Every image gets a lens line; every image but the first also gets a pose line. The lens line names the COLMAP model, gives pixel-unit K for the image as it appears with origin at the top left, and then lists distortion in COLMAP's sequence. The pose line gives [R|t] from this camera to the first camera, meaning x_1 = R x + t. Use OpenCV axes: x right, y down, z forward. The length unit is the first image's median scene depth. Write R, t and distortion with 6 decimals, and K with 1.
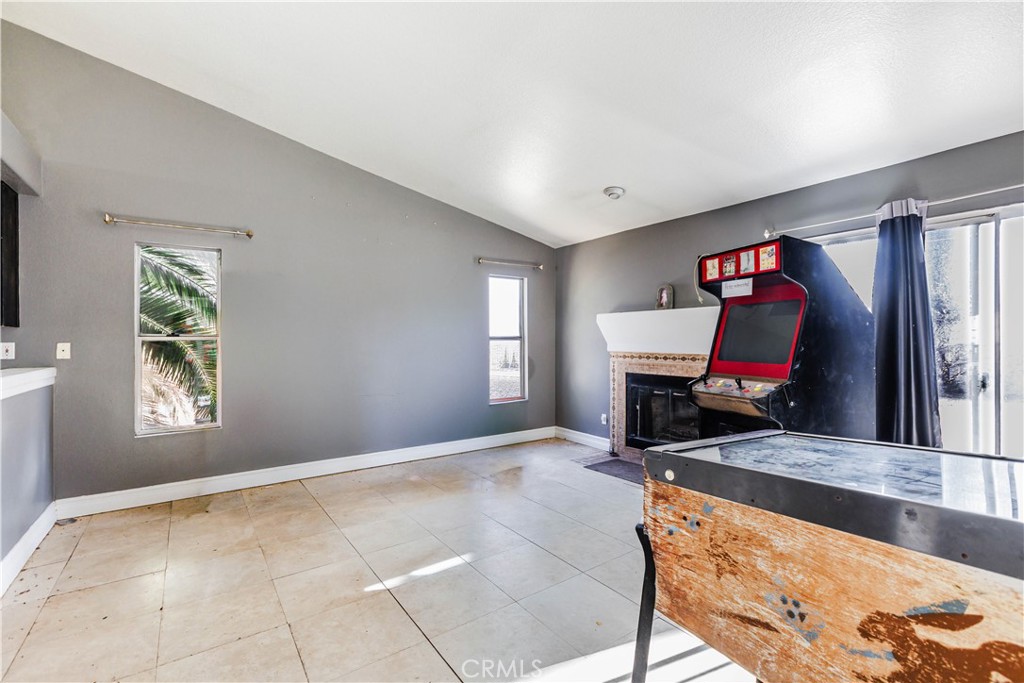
lens RADIAL K [[457.0, 0, 513.7], [0, 457.0, 337.5], [0, 0, 1]] dist [-0.000850, -0.000295]
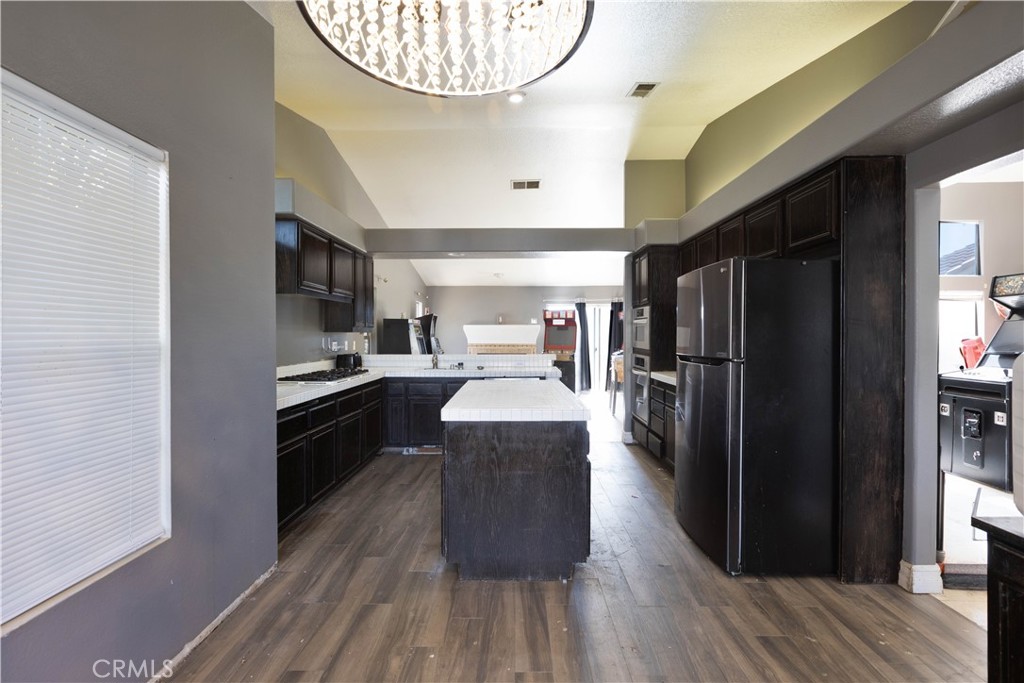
lens RADIAL K [[457.0, 0, 513.7], [0, 457.0, 337.5], [0, 0, 1]] dist [-0.000850, -0.000295]
pose [[0.589497, -0.001069, 0.807770, -2.043775], [-0.004715, 0.999978, 0.004765, -0.011395], [-0.807757, -0.006618, 0.589479, -0.567678]]
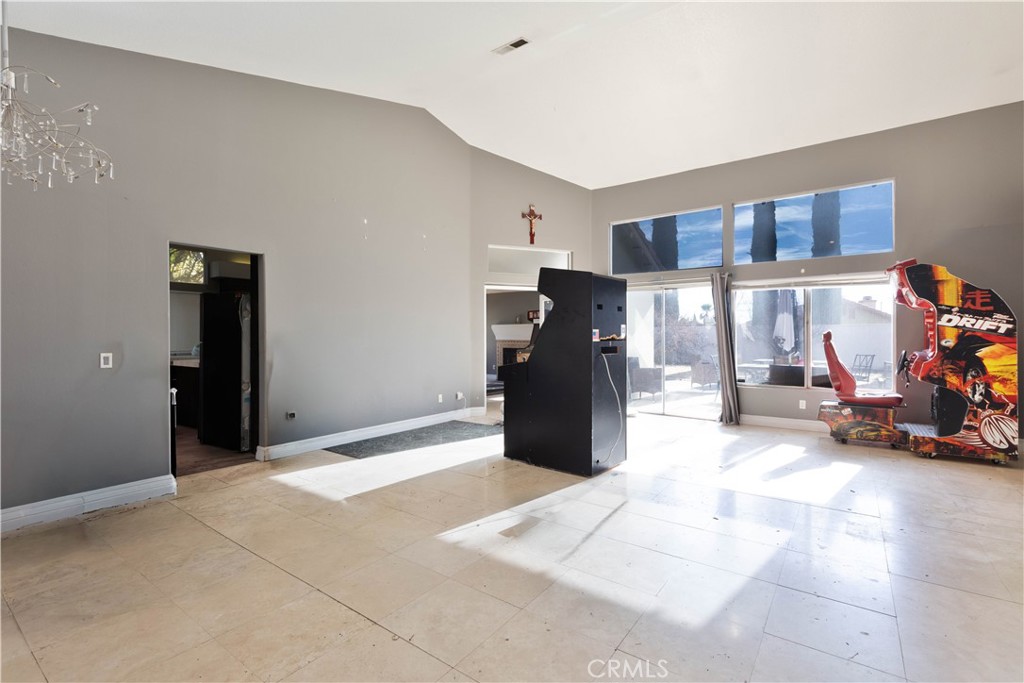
lens RADIAL K [[457.0, 0, 513.7], [0, 457.0, 337.5], [0, 0, 1]] dist [-0.000850, -0.000295]
pose [[0.949049, -0.000109, 0.315128, -0.776580], [-0.002088, 0.999976, 0.006636, 0.001772], [-0.315121, -0.006956, 0.949026, -2.228435]]
